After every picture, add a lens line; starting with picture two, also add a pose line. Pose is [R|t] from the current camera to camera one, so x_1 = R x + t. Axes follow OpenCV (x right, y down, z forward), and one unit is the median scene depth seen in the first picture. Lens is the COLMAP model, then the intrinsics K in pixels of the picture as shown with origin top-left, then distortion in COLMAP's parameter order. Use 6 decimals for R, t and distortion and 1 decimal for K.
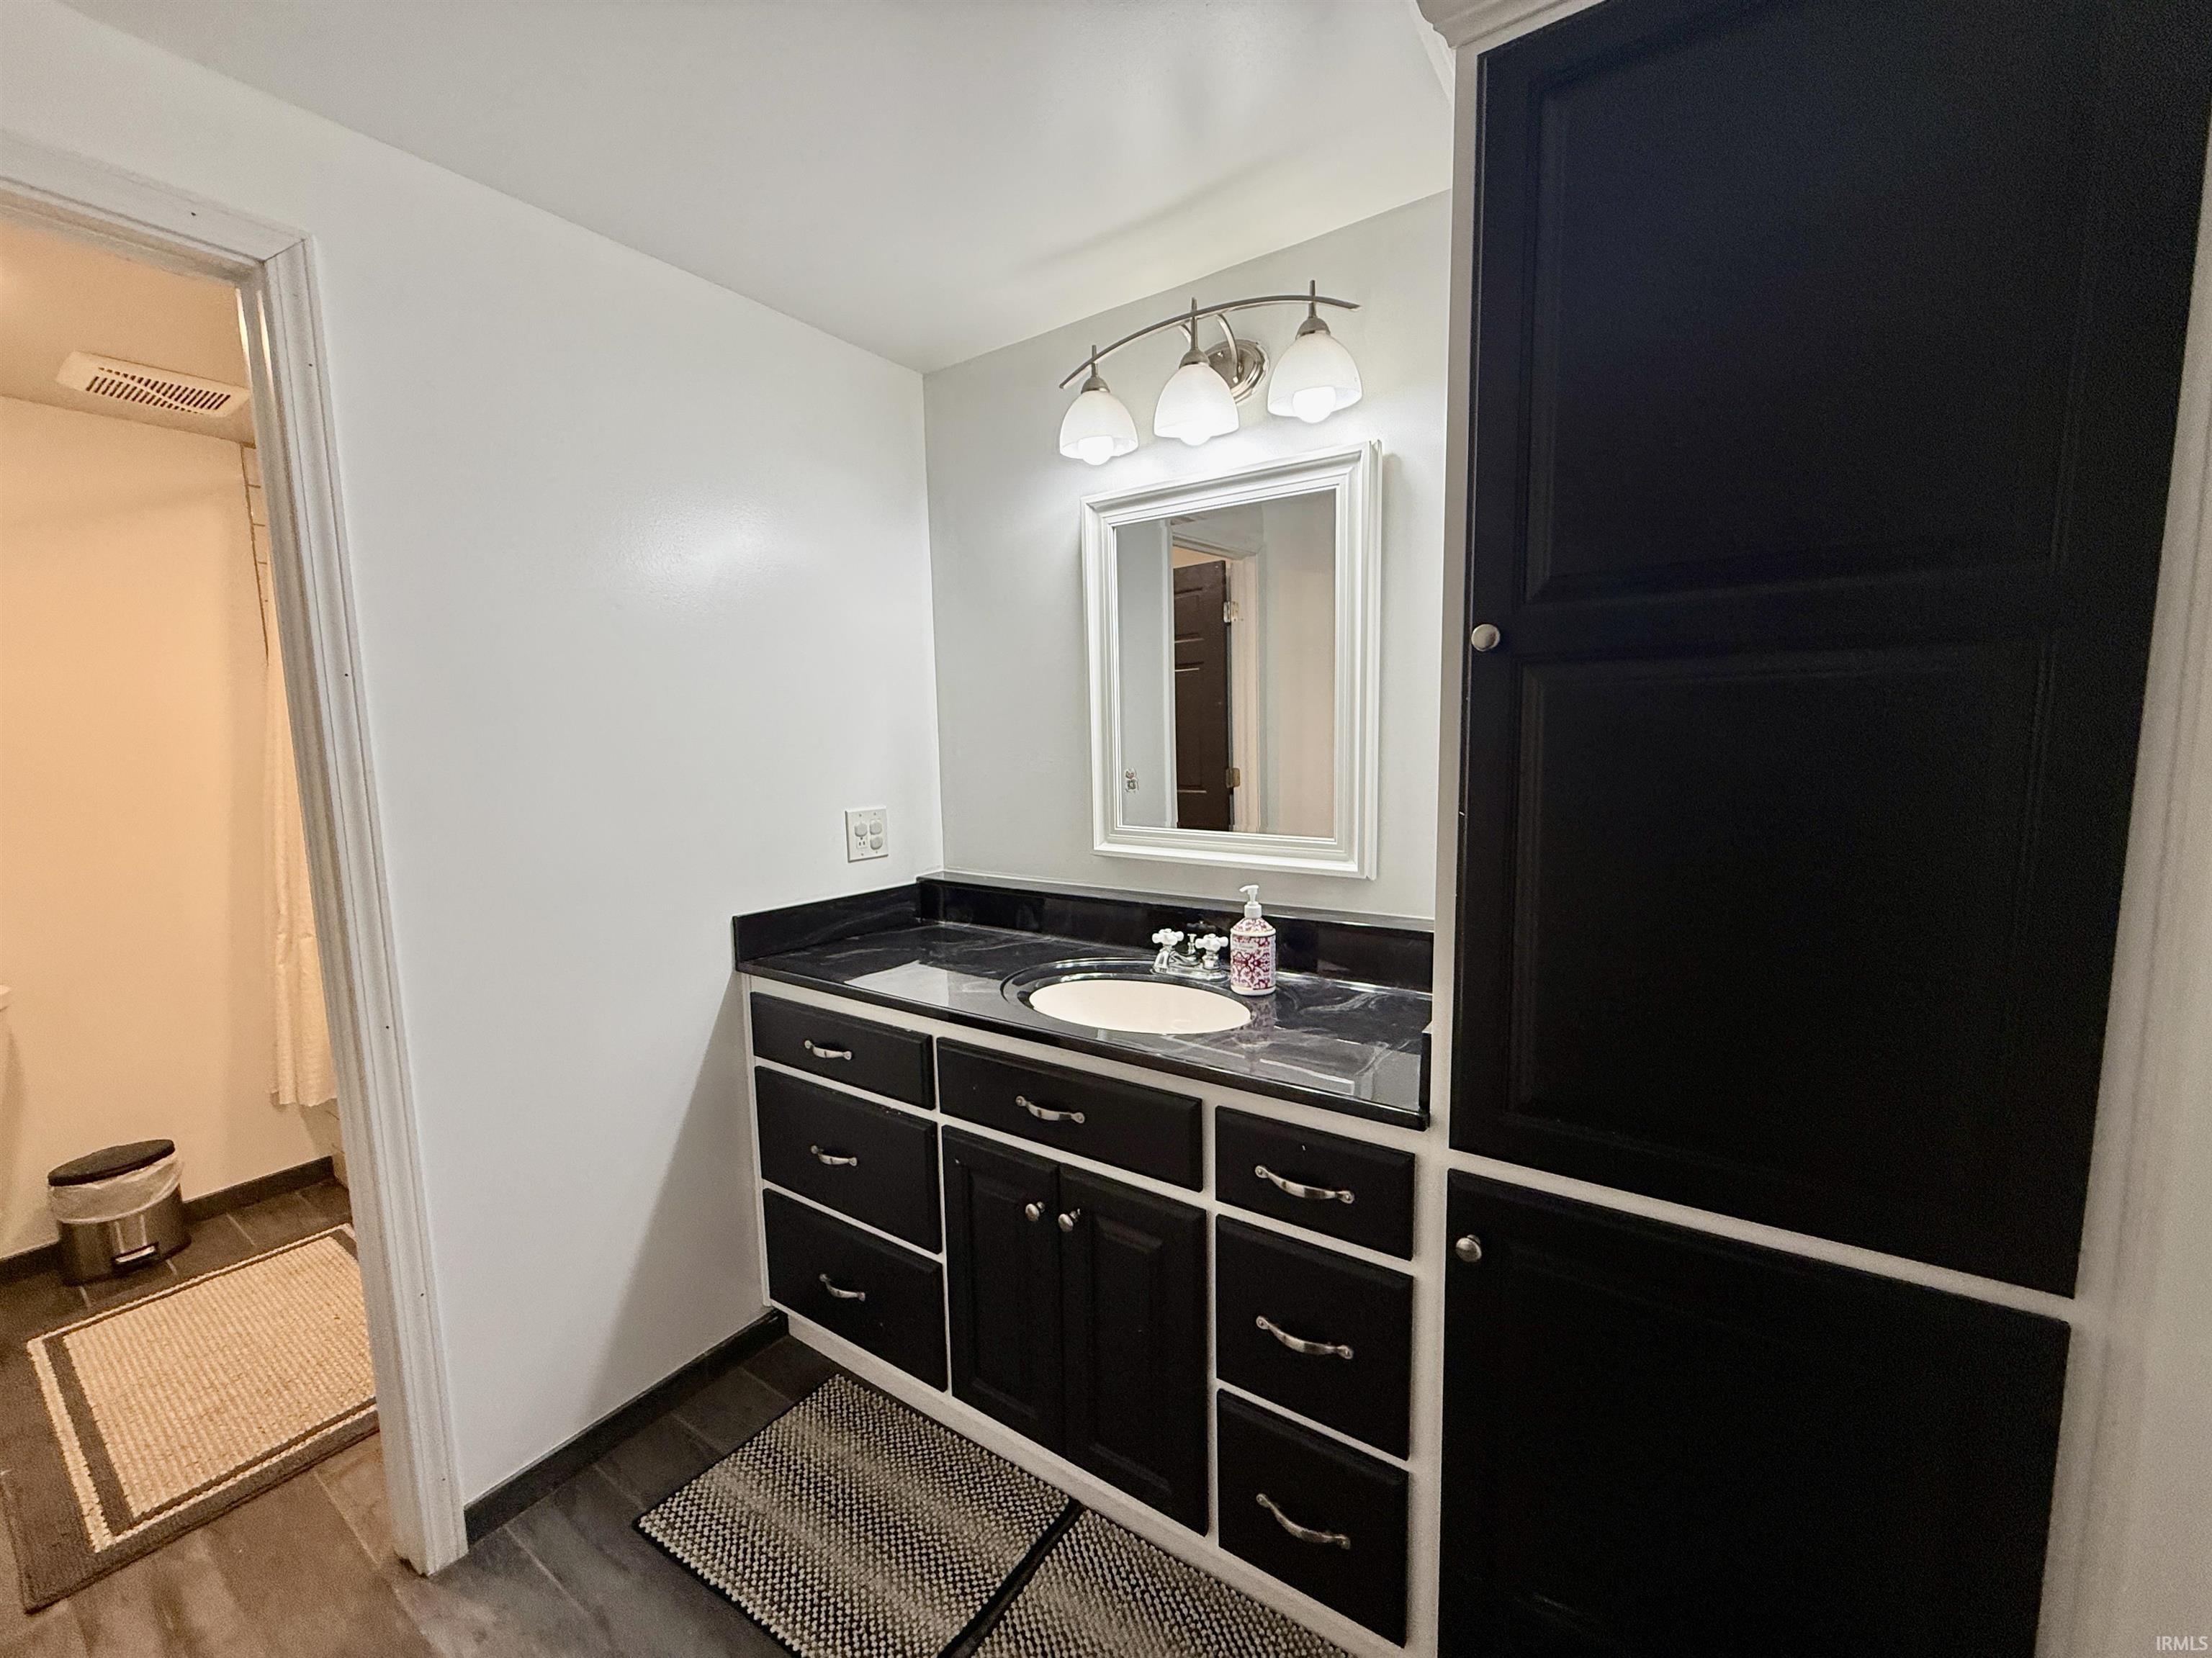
lens RADIAL K [[885.6, 0, 1111.1], [0, 885.6, 835.4], [0, 0, 1]] dist [0.002124, 0.000347]
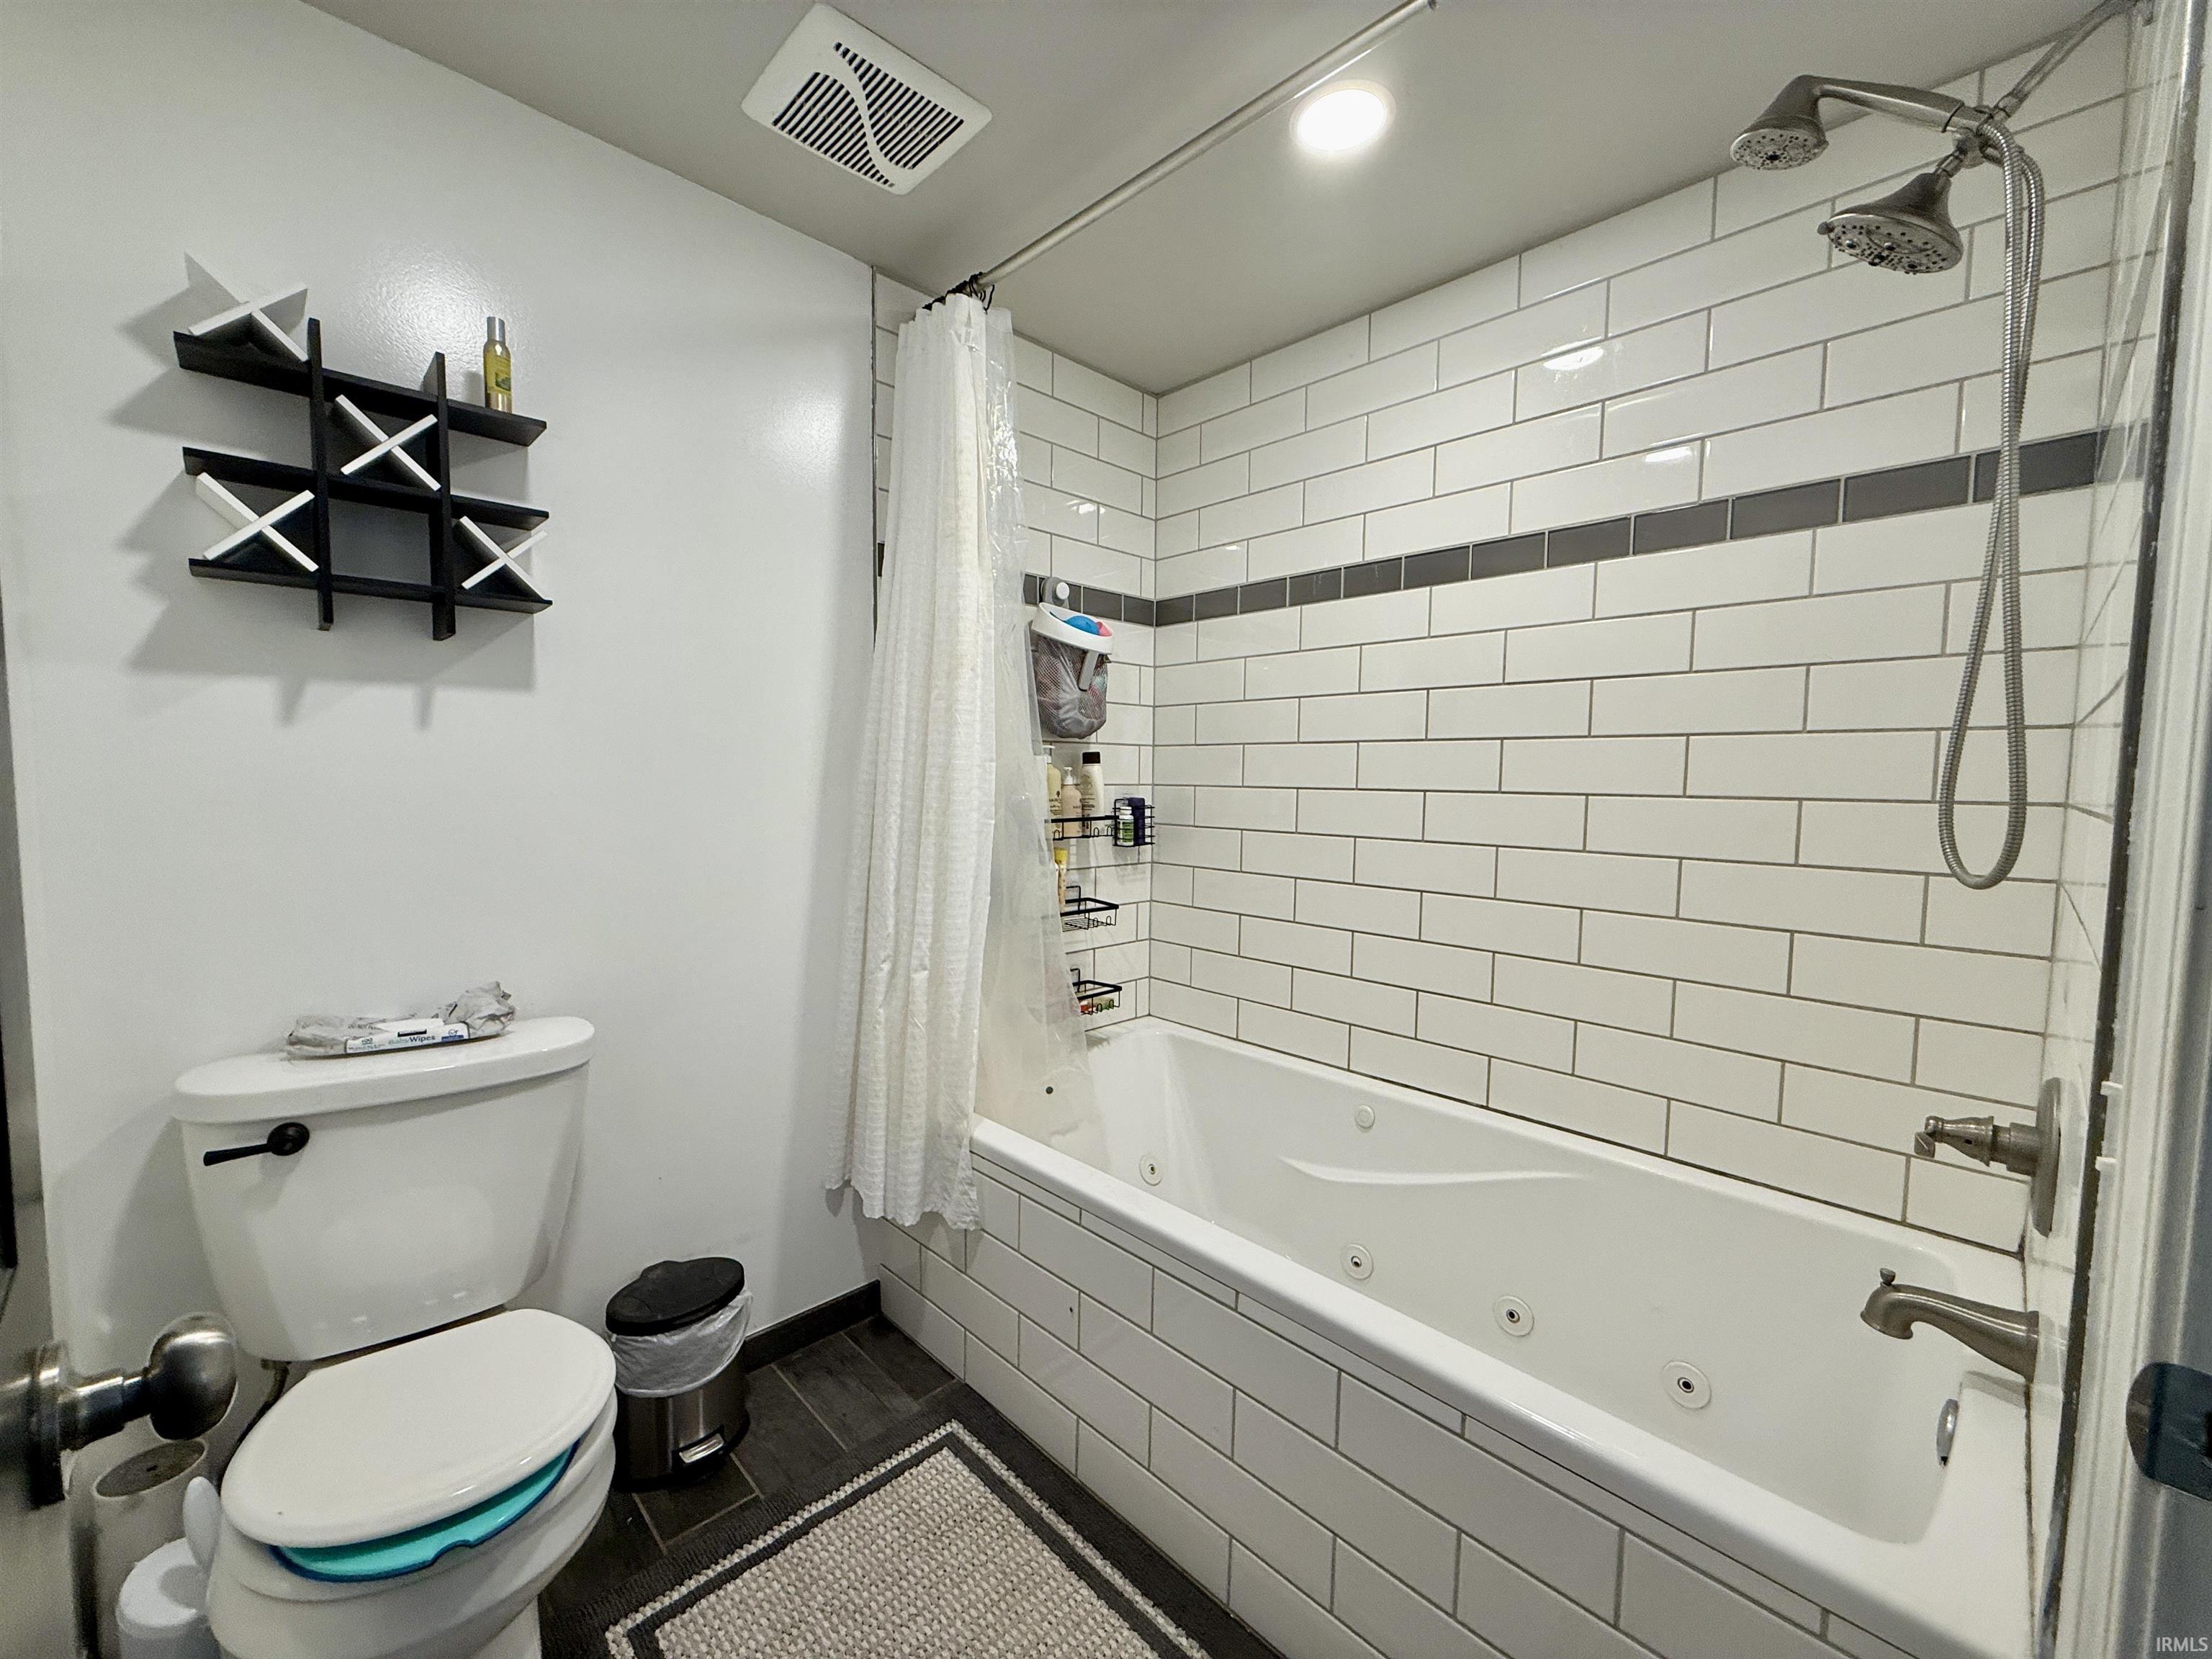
lens RADIAL K [[885.7, 0, 1100.2], [0, 885.7, 828.3], [0, 0, 1]] dist [0.002124, 0.000347]
pose [[0.980739, 0.037175, -0.191751, -0.683176], [-0.045966, 0.998076, -0.041603, 0.028745], [0.189835, 0.049615, 0.980562, 0.382288]]
